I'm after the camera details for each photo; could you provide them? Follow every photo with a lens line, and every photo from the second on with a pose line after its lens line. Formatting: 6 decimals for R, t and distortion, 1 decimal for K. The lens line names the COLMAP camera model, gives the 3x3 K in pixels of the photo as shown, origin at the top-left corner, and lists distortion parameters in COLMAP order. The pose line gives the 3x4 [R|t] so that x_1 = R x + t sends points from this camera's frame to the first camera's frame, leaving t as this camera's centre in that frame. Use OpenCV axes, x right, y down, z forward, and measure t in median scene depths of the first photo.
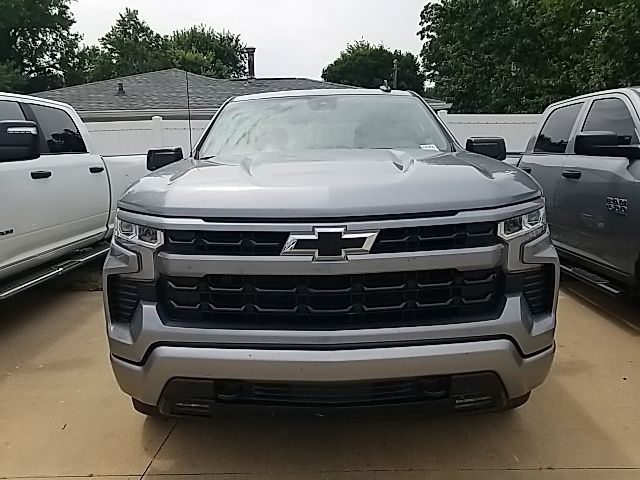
lens RADIAL K [[509.6, 0, 309.9], [0, 509.6, 231.4], [0, 0, 1]] dist [0.042494, -0.065850]
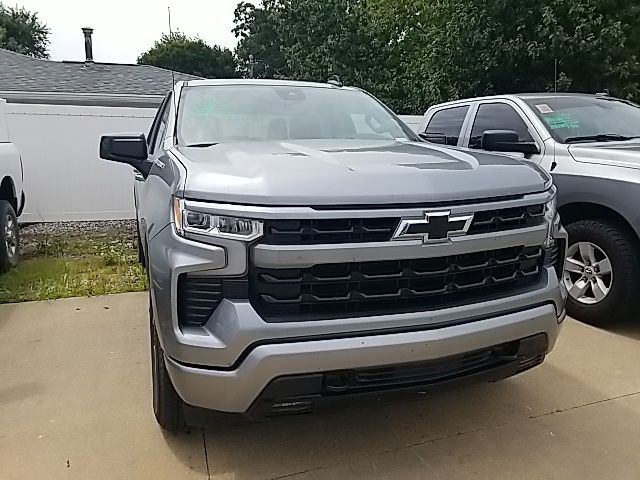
lens RADIAL K [[509.6, 0, 309.1], [0, 509.6, 221.6], [0, 0, 1]] dist [0.042494, -0.065850]
pose [[0.934267, -0.034022, 0.354947, -0.277497], [0.037323, 0.999300, -0.002454, 0.002560], [-0.354615, 0.015540, 0.934883, 0.051801]]
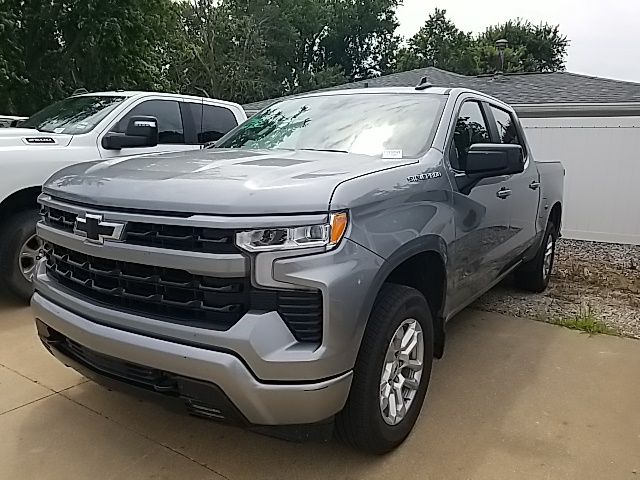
lens RADIAL K [[509.6, 0, 328.5], [0, 509.6, 237.9], [0, 0, 1]] dist [0.042494, -0.065850]
pose [[0.843643, 0.138763, -0.518663, 0.510535], [-0.130194, 0.990065, 0.053110, -0.039636], [0.520880, 0.022721, 0.853328, 0.144491]]
